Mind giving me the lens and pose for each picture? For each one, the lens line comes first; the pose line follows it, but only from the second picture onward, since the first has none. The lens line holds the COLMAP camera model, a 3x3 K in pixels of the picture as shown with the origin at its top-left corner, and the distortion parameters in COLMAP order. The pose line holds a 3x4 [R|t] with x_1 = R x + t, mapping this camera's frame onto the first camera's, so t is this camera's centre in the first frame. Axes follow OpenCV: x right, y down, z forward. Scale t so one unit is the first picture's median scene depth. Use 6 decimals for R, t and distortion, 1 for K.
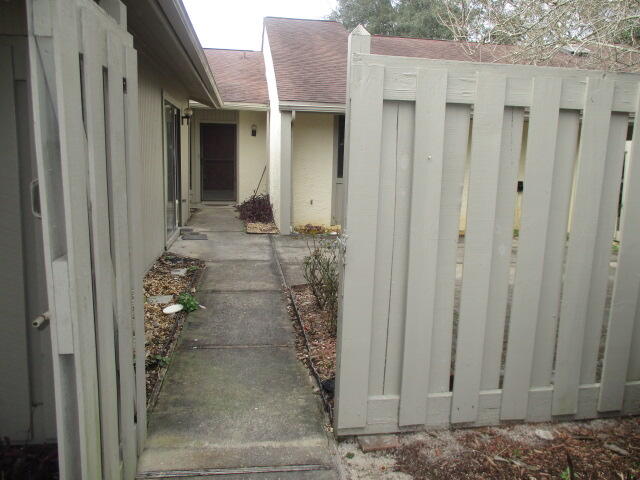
lens RADIAL K [[548.1, 0, 320.0], [0, 548.1, 240.0], [0, 0, 1]] dist [-0.029262, 0.005346]
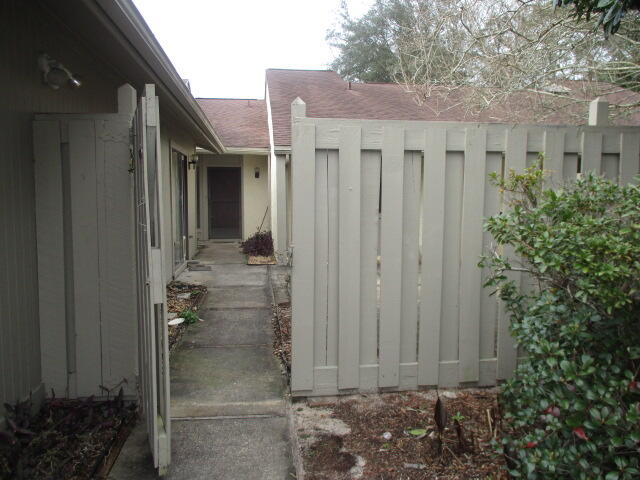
lens RADIAL K [[548.1, 0, 320.0], [0, 548.1, 240.0], [0, 0, 1]] dist [-0.029262, 0.005346]
pose [[0.999441, -0.023559, -0.023739, 0.084856], [0.021784, 0.997136, -0.072427, 0.044654], [0.025378, 0.071870, 0.997091, -0.215962]]
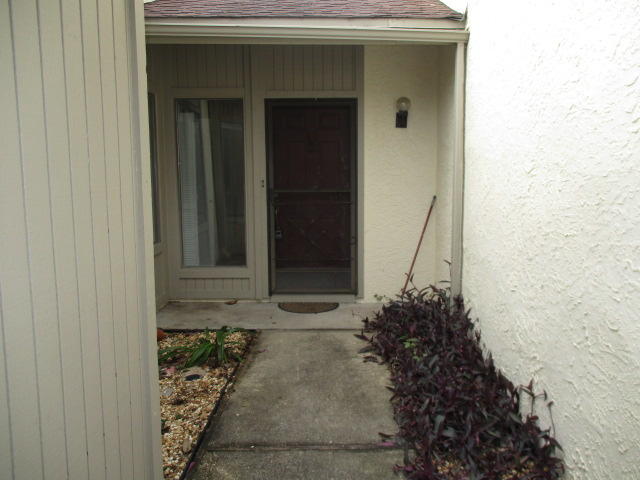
lens RADIAL K [[548.1, 0, 320.0], [0, 548.1, 240.0], [0, 0, 1]] dist [-0.029262, 0.005346]
pose [[0.987931, -0.015052, -0.154162, -0.385739], [0.007342, 0.998699, -0.050464, -0.296217], [0.154721, 0.048724, 0.986756, 1.986157]]
